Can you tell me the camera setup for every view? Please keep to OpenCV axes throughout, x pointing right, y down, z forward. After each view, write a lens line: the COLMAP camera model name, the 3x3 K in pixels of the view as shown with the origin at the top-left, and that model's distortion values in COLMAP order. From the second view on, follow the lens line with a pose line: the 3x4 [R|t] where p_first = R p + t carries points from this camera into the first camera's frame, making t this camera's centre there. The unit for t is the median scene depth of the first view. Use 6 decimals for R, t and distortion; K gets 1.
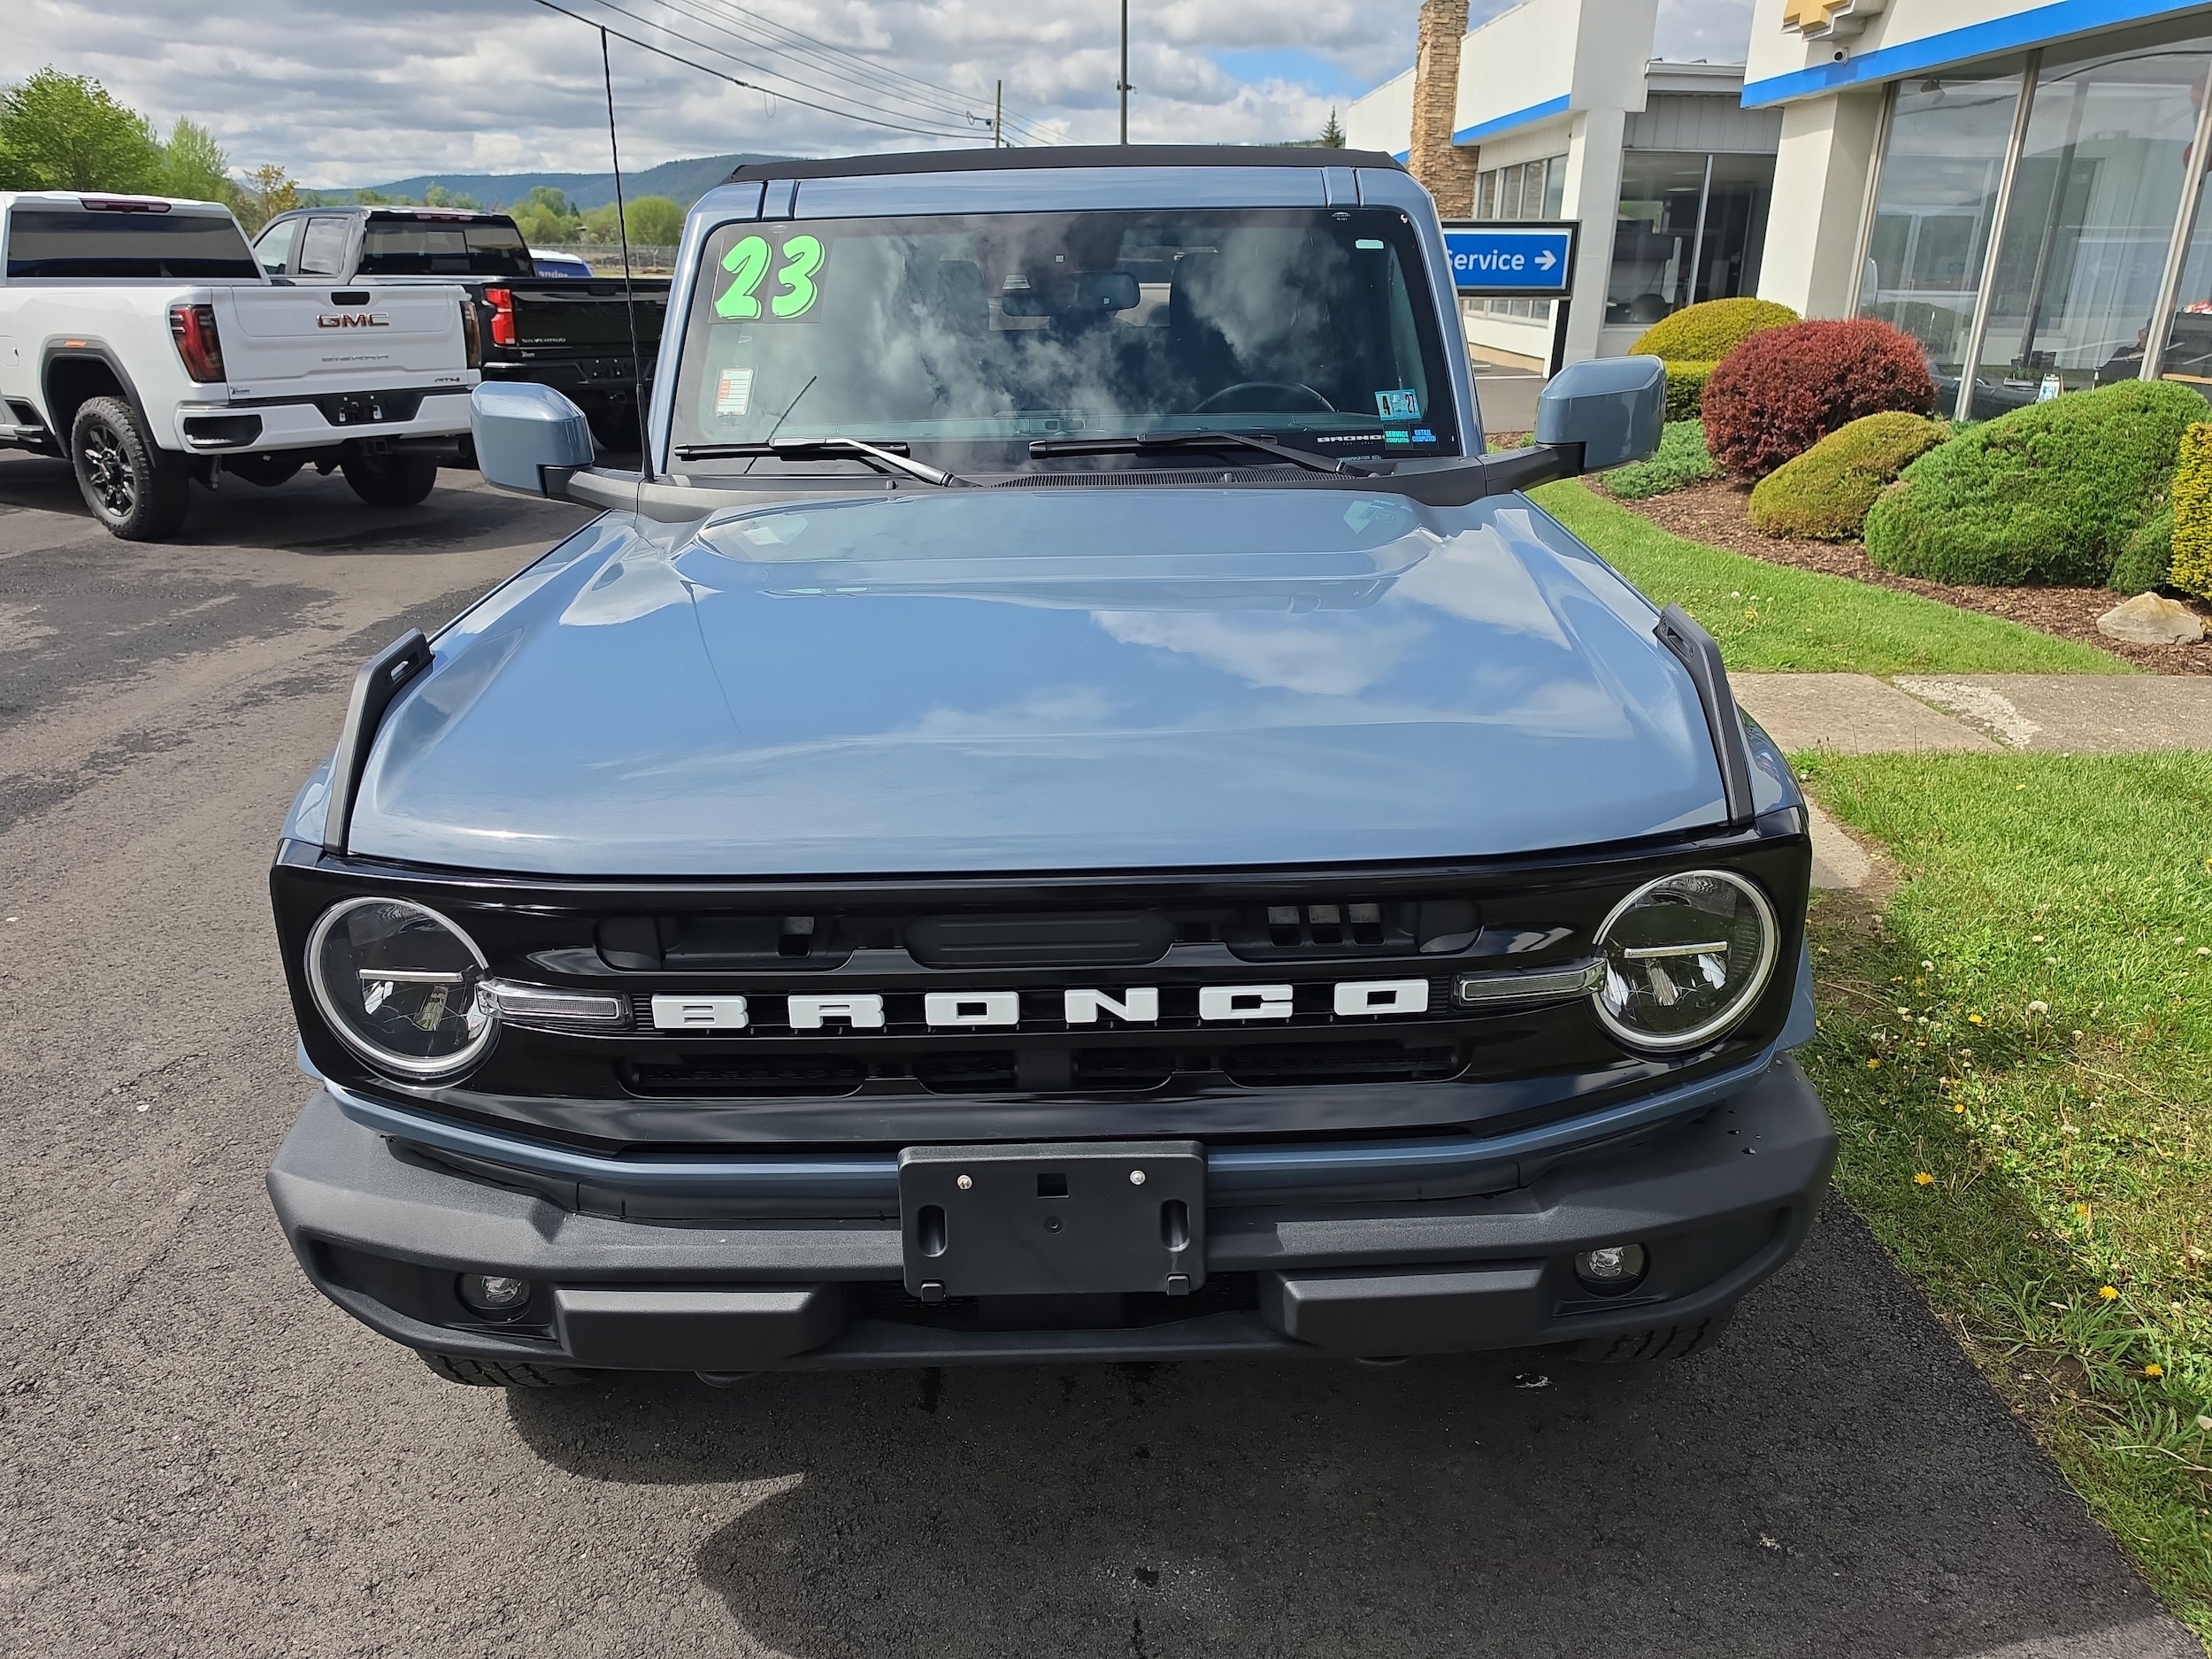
lens RADIAL K [[1544.2, 0, 1107.8], [0, 1544.2, 836.7], [0, 0, 1]] dist [0.038801, -0.051289]
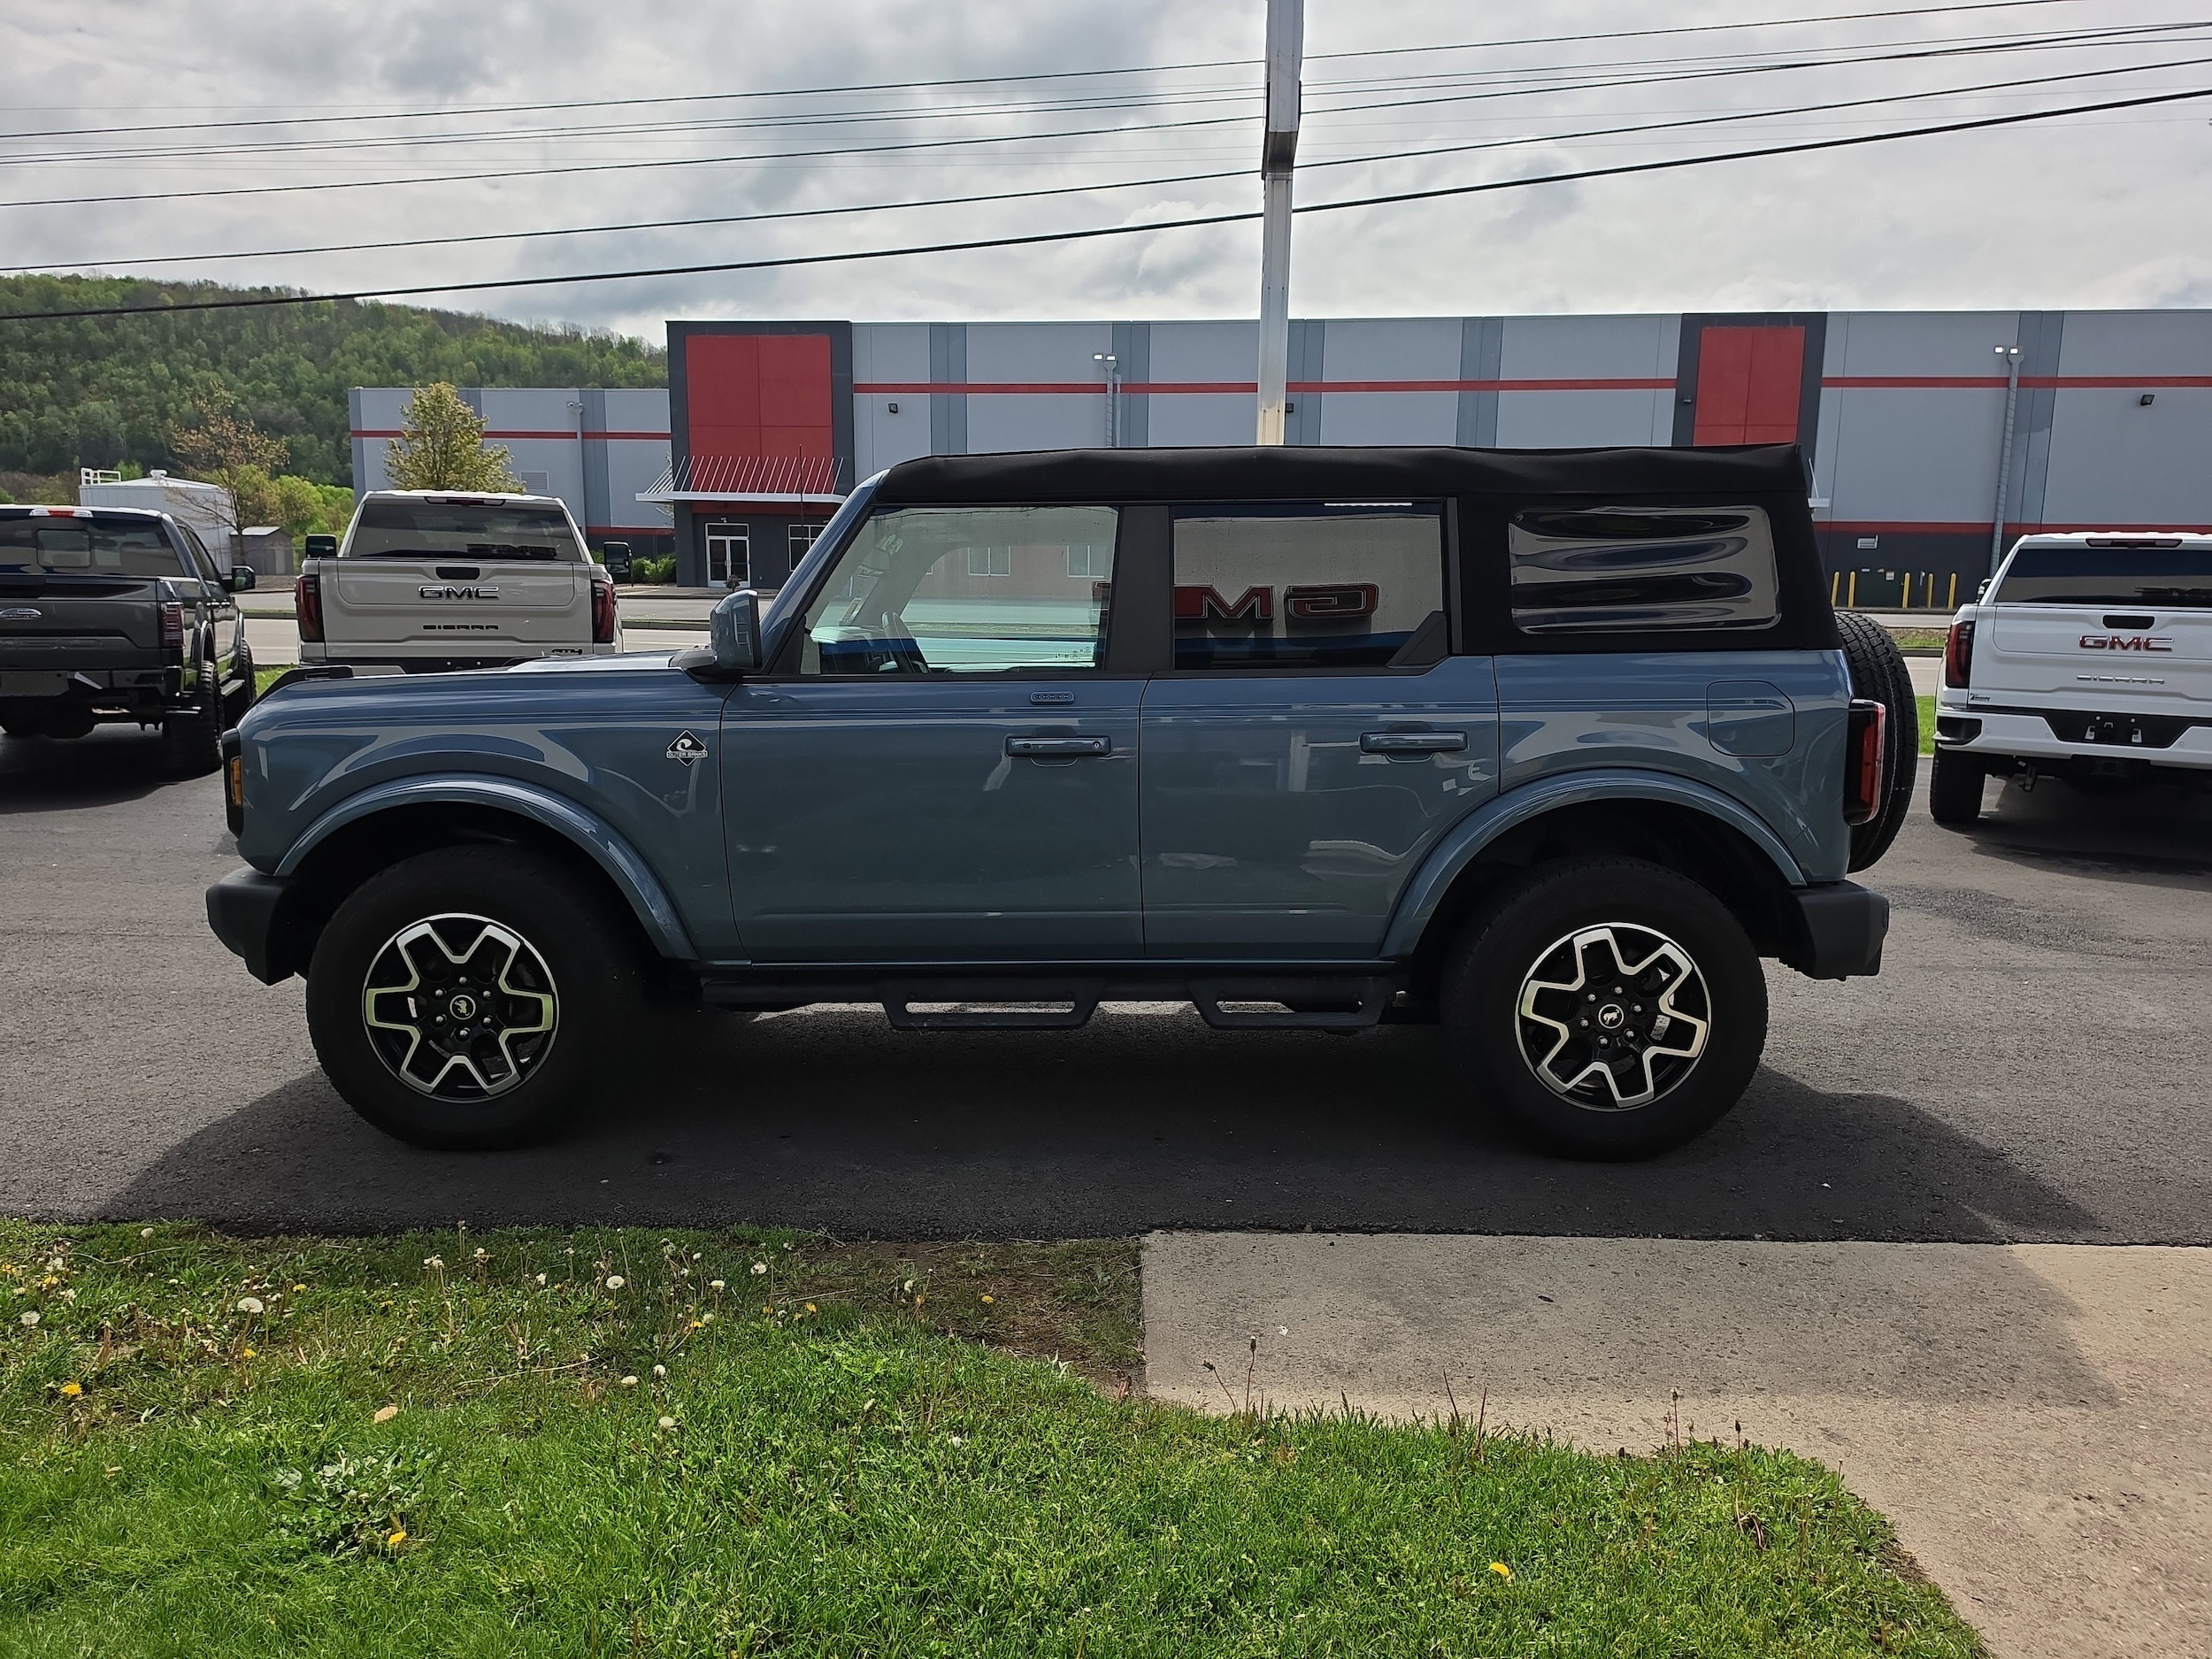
lens RADIAL K [[1544.2, 0, 1109.2], [0, 1544.2, 828.3], [0, 0, 1]] dist [0.038801, -0.051289]
pose [[-0.014708, 0.147607, -0.988937, 2.049165], [-0.364900, 0.920038, 0.142751, -0.517833], [0.930930, 0.362963, 0.040330, 1.608109]]
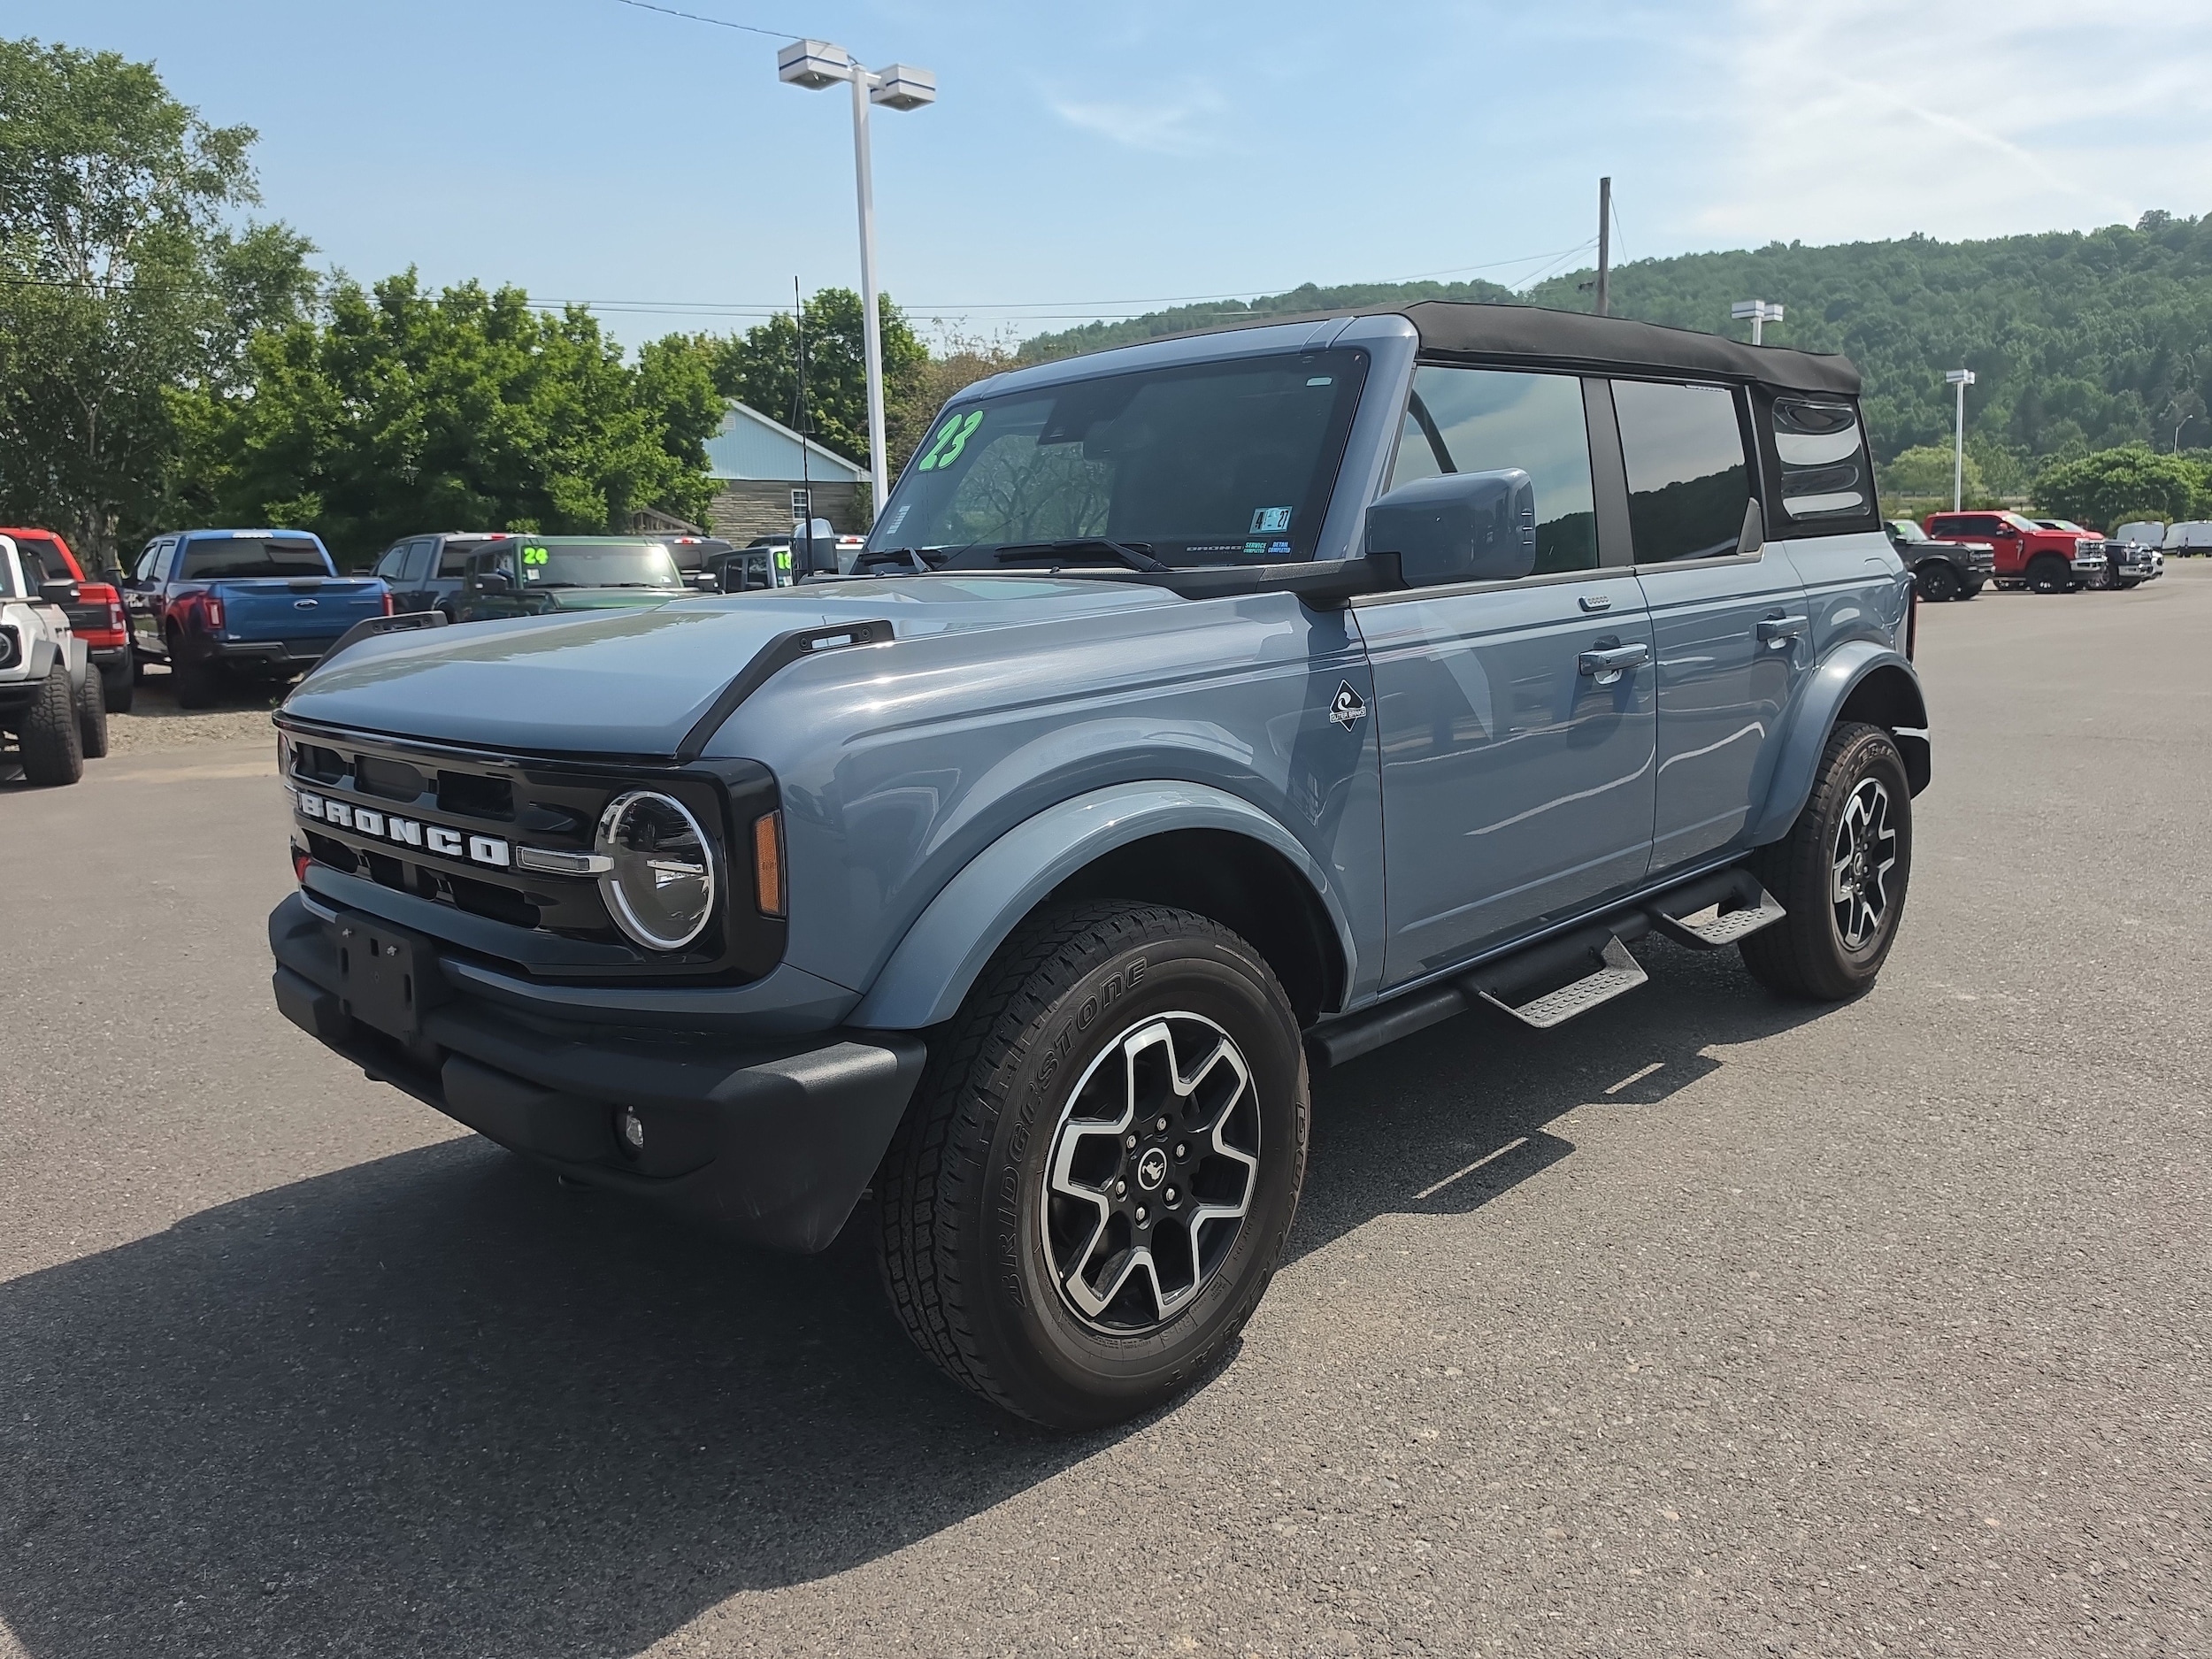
lens RADIAL K [[1544.2, 0, 1096.5], [0, 1544.2, 836.8], [0, 0, 1]] dist [0.038801, -0.051289]
pose [[0.699270, 0.125467, -0.703761, 1.061030], [-0.240913, 0.968248, -0.066755, 0.037031], [0.673040, 0.216225, 0.707293, 0.268516]]
